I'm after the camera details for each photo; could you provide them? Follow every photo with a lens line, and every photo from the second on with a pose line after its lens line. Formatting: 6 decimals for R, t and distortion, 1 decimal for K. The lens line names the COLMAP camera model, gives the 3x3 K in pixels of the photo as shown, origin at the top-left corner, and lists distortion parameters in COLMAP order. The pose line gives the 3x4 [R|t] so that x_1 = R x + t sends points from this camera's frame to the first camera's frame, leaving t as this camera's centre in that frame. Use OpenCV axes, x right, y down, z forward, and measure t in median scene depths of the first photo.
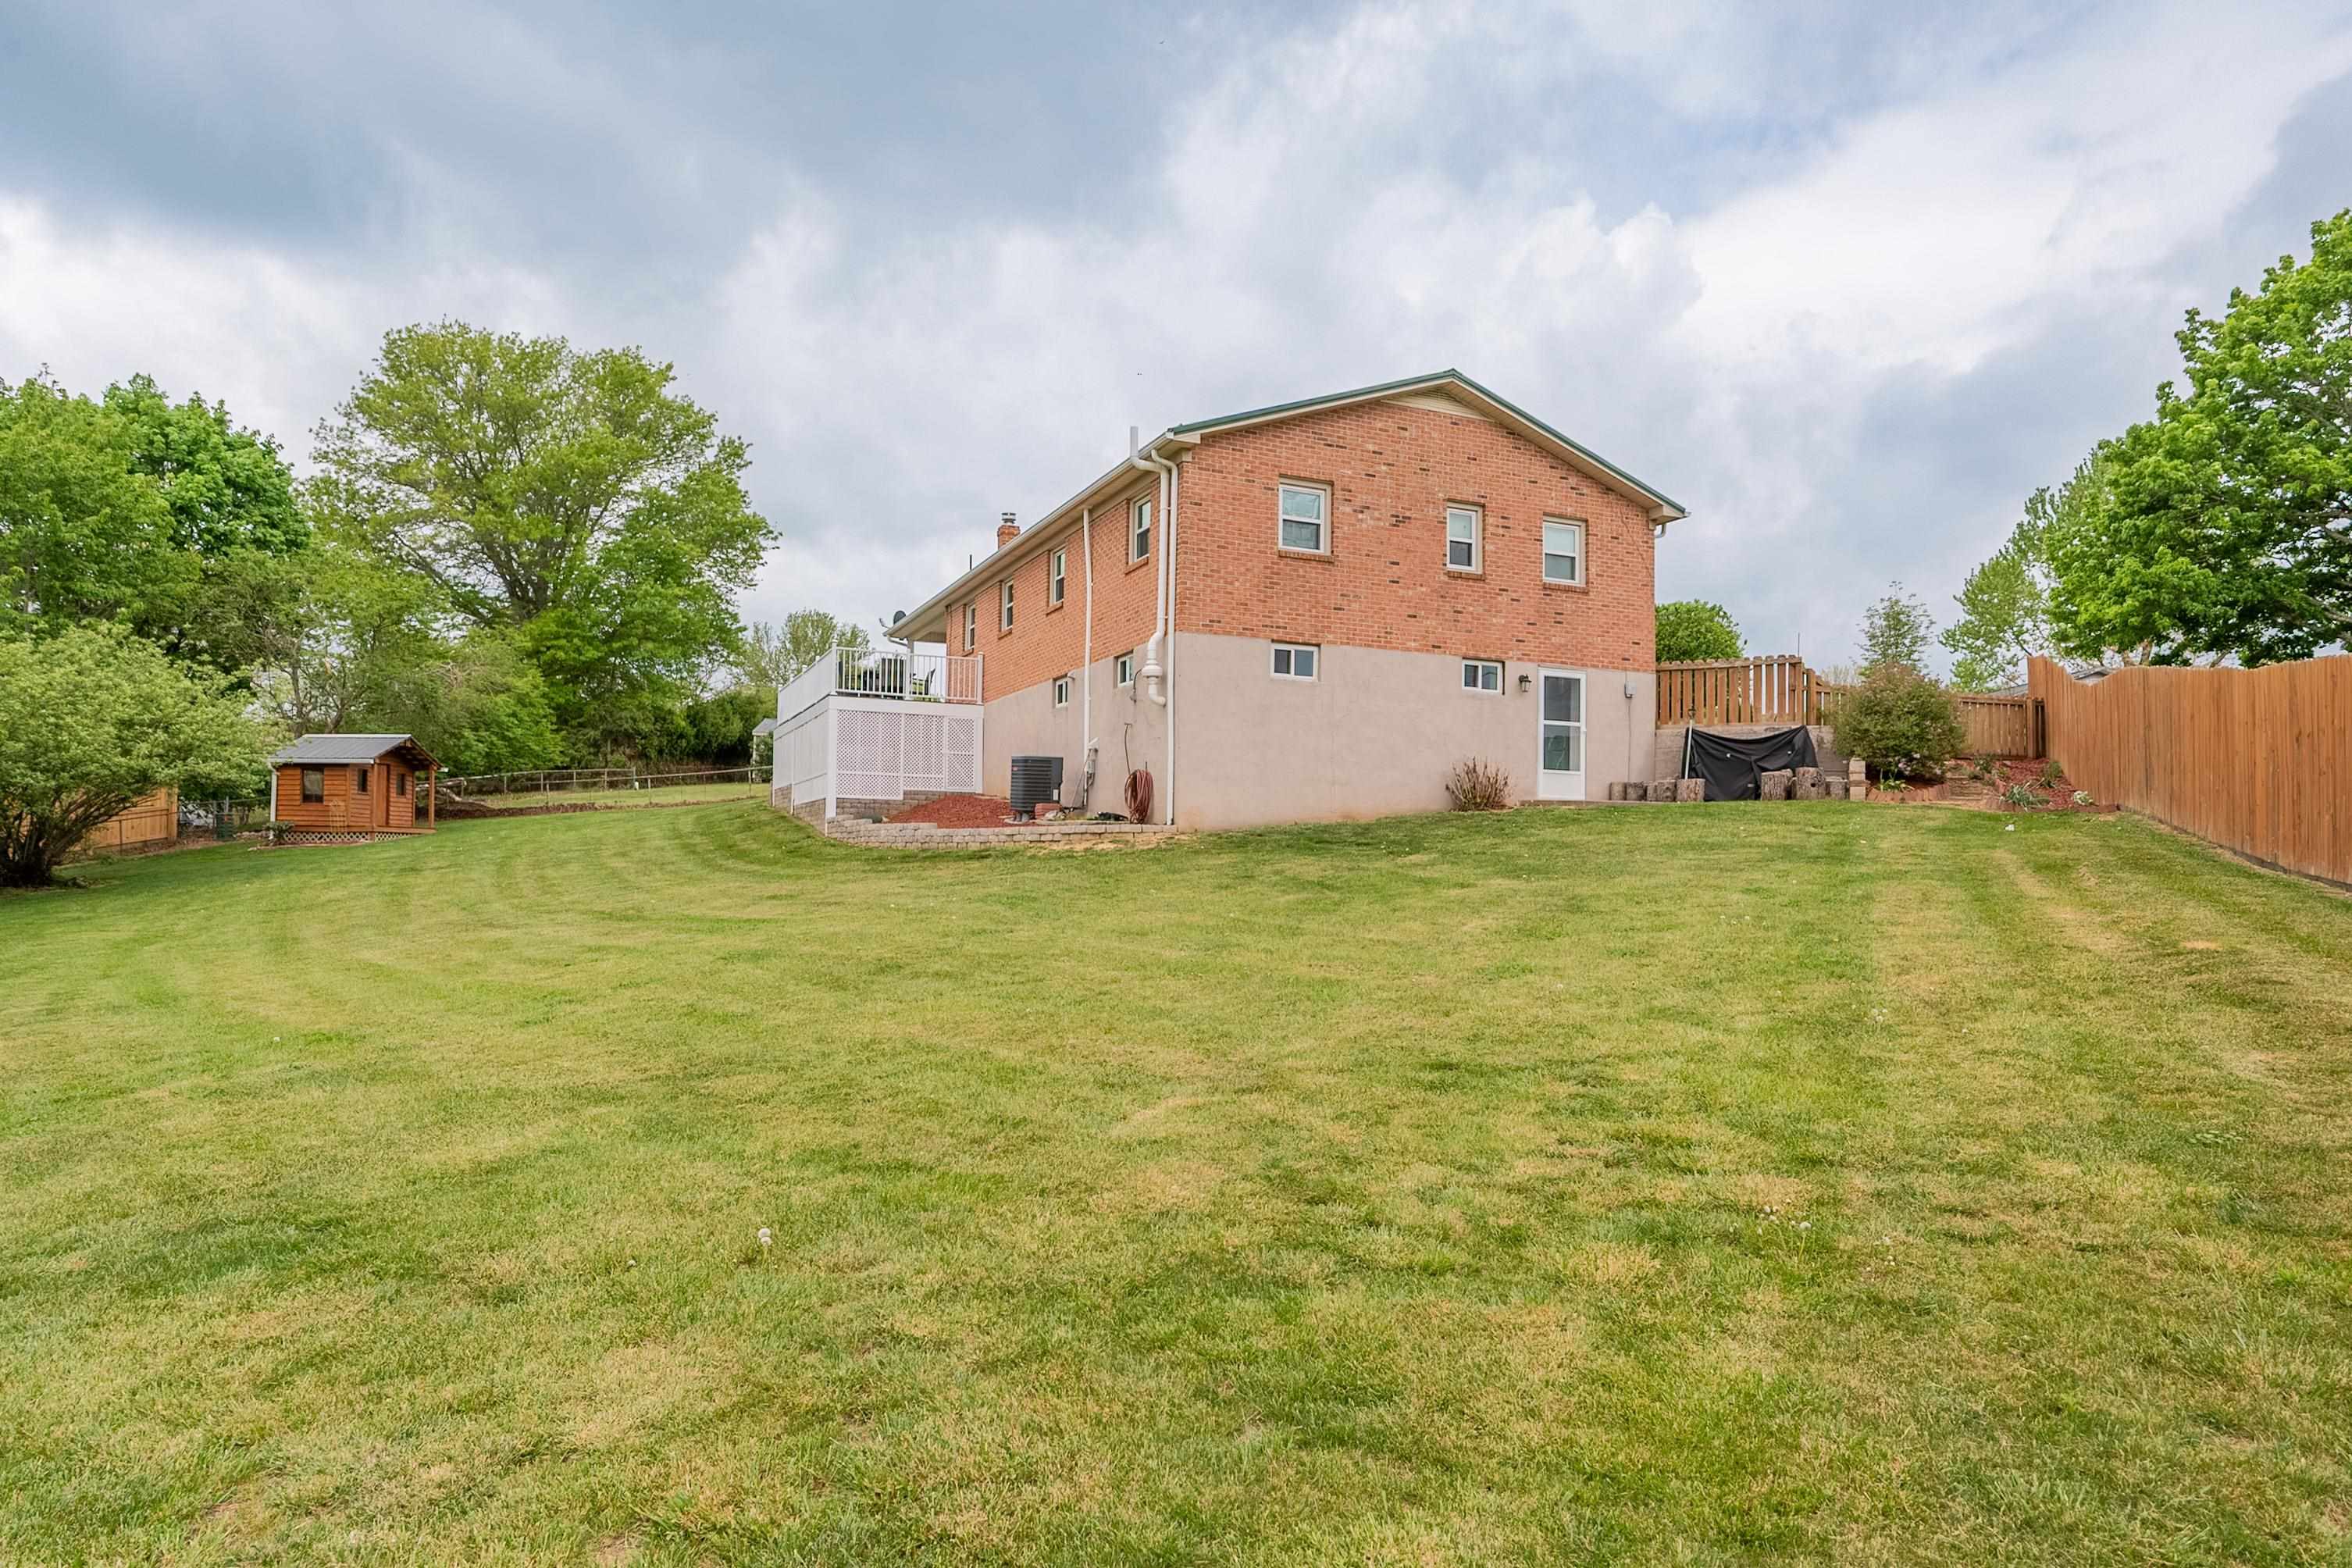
lens RADIAL K [[1315.8, 0, 1169.5], [0, 1315.8, 824.4], [0, 0, 1]] dist [0.000361, 0.000387]
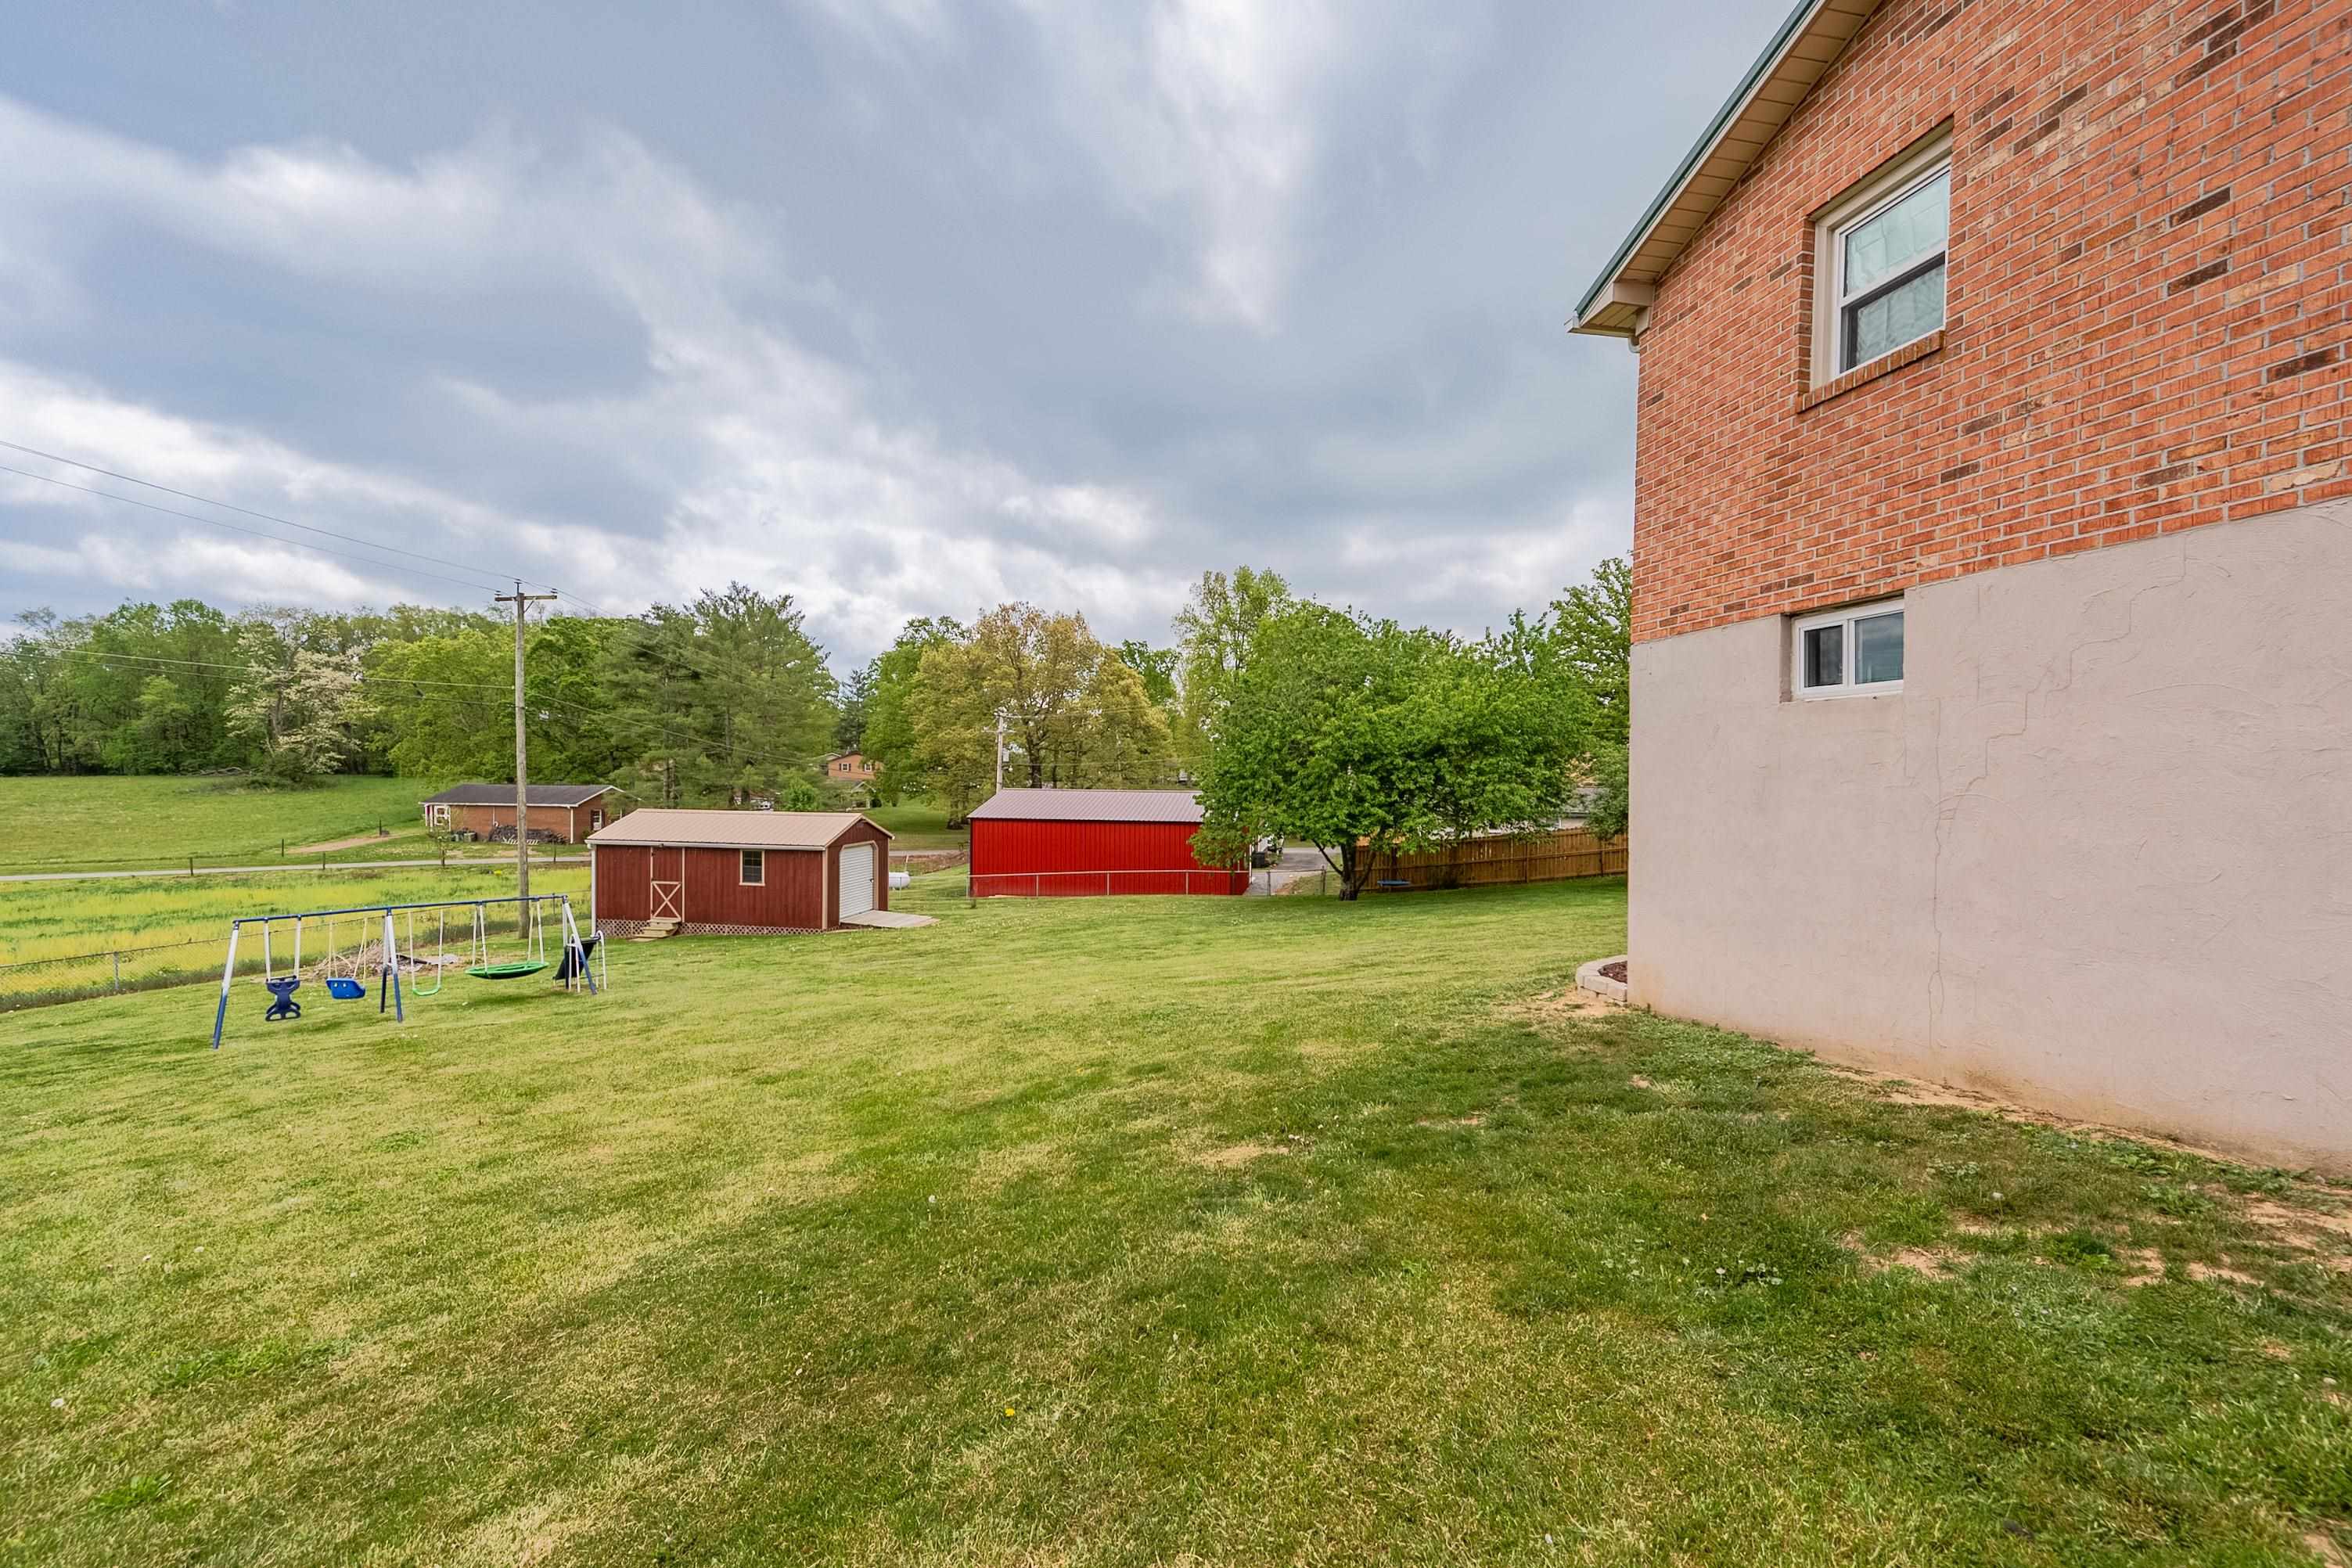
lens RADIAL K [[926.7, 0, 1213.7], [0, 926.7, 784.0], [0, 0, 1]] dist [0.000302, 0.000080]
pose [[-0.201620, -0.003384, -0.979458, 0.383052], [0.012940, 0.999898, -0.006118, -0.077723], [0.979378, -0.013908, -0.201556, 0.803982]]
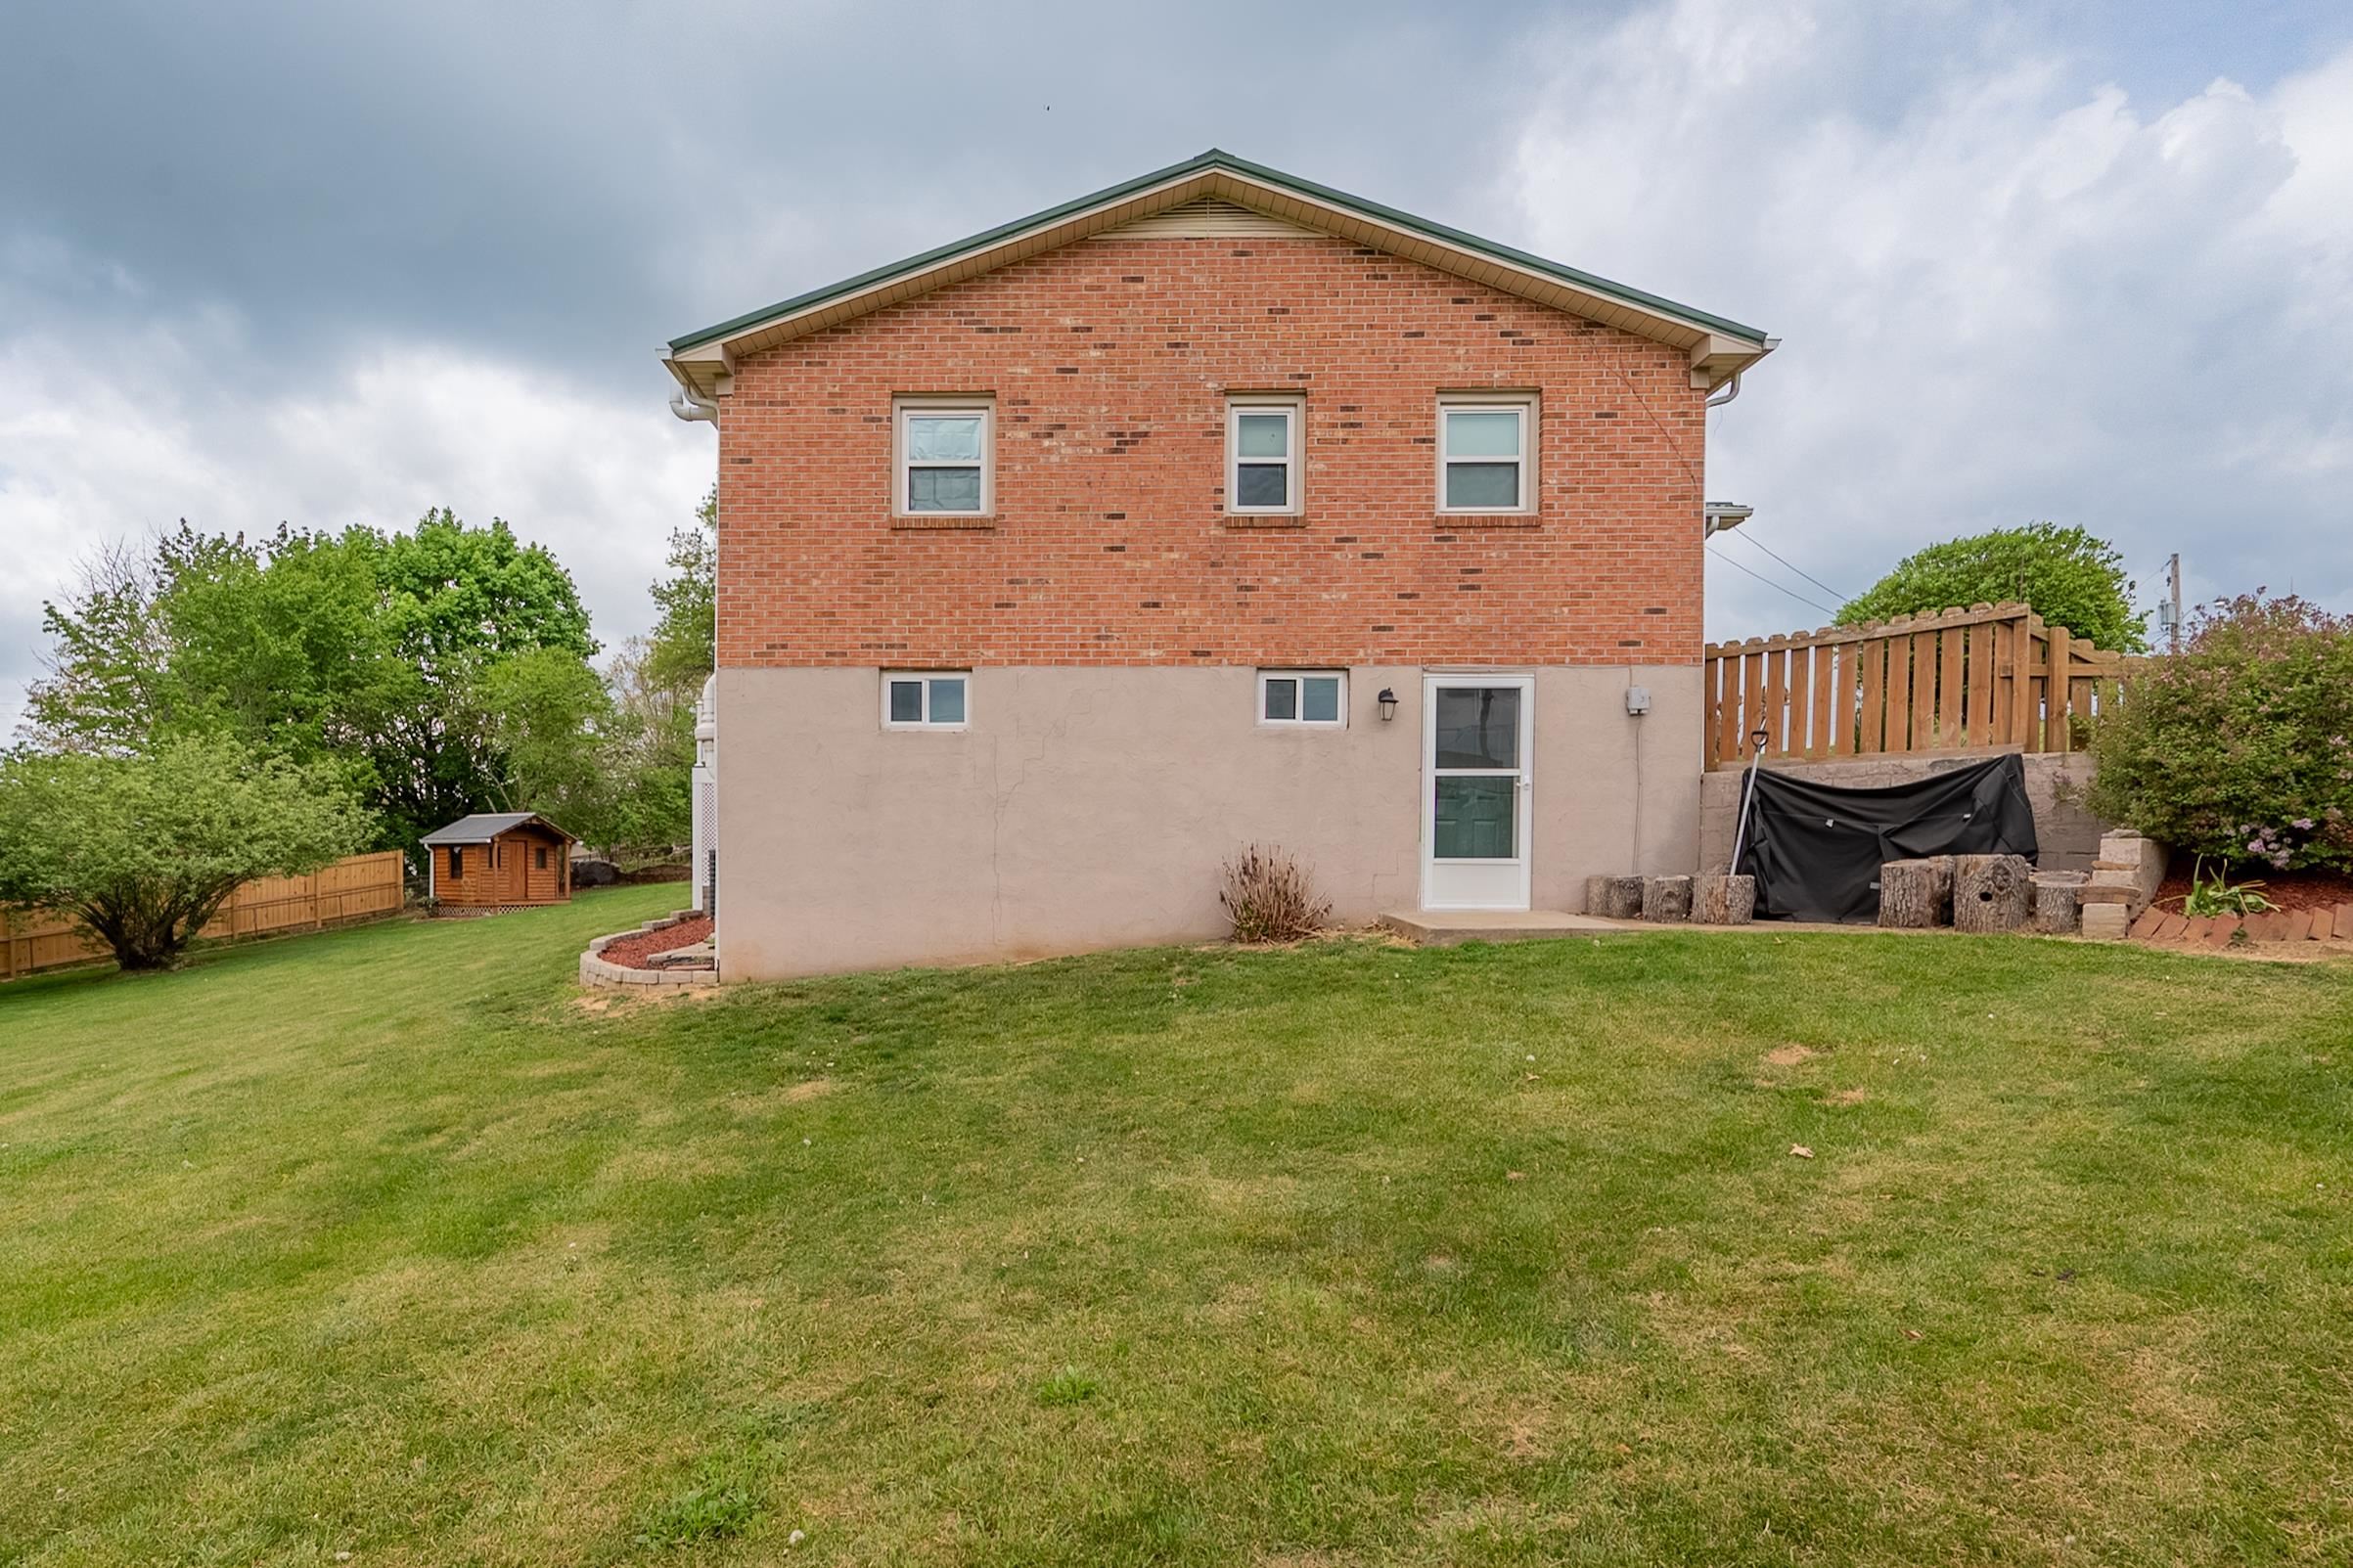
lens RADIAL K [[1154.8, 0, 1133.7], [0, 1154.8, 887.2], [0, 0, 1]] dist [-0.000928, -0.000503]
pose [[0.905888, -0.001539, -0.423515, 0.379582], [0.021473, 0.998874, 0.042302, -0.053269], [0.422974, -0.047415, 0.904901, 0.510554]]
